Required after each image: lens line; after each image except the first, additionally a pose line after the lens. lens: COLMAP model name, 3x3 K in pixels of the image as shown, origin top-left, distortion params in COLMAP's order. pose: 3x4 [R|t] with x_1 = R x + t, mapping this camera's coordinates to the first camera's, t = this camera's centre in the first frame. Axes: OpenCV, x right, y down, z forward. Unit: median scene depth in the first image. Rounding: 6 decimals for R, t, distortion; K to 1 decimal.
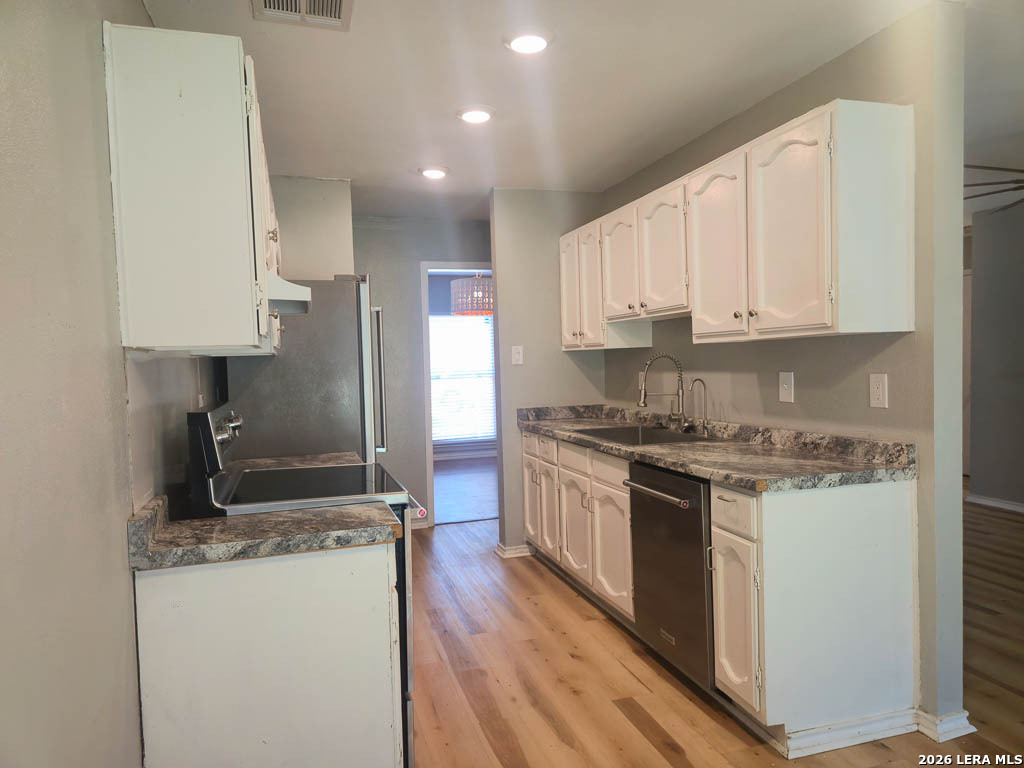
lens RADIAL K [[692.1, 0, 513.3], [0, 692.1, 386.4], [0, 0, 1]] dist [0.041219, -0.042897]
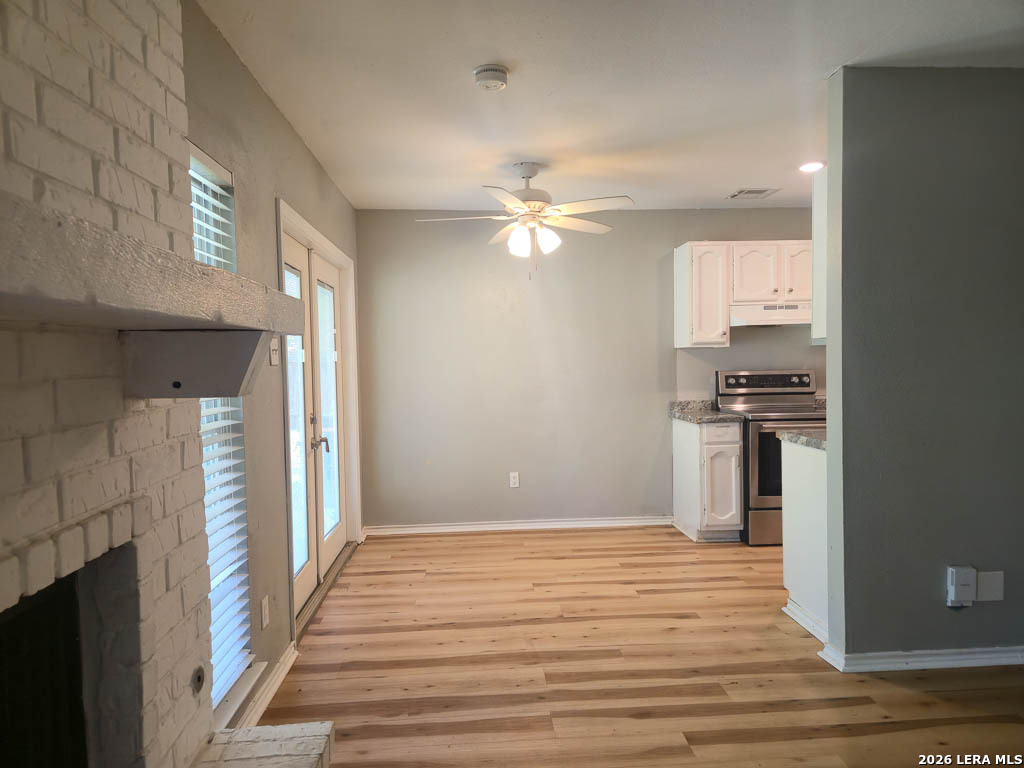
lens RADIAL K [[692.1, 0, 518.3], [0, 692.1, 387.4], [0, 0, 1]] dist [0.041219, -0.042897]
pose [[-0.232089, 0.072852, -0.969963, 2.019522], [-0.006305, 0.997058, 0.076396, -0.085952], [0.972674, 0.023846, -0.230946, 0.760488]]
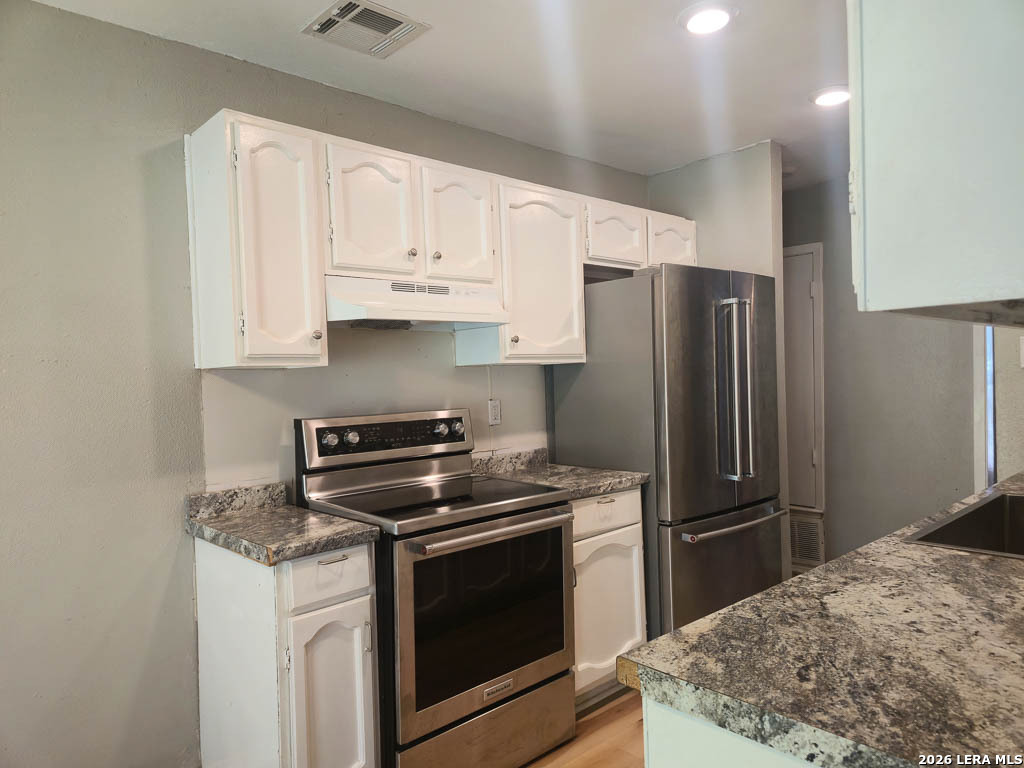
lens RADIAL K [[692.1, 0, 520.7], [0, 692.1, 391.8], [0, 0, 1]] dist [0.041219, -0.042897]
pose [[0.424166, 0.038208, -0.904778, 0.706332], [-0.012749, 0.999262, 0.036222, -0.052110], [0.905495, -0.003829, 0.424340, 0.727310]]
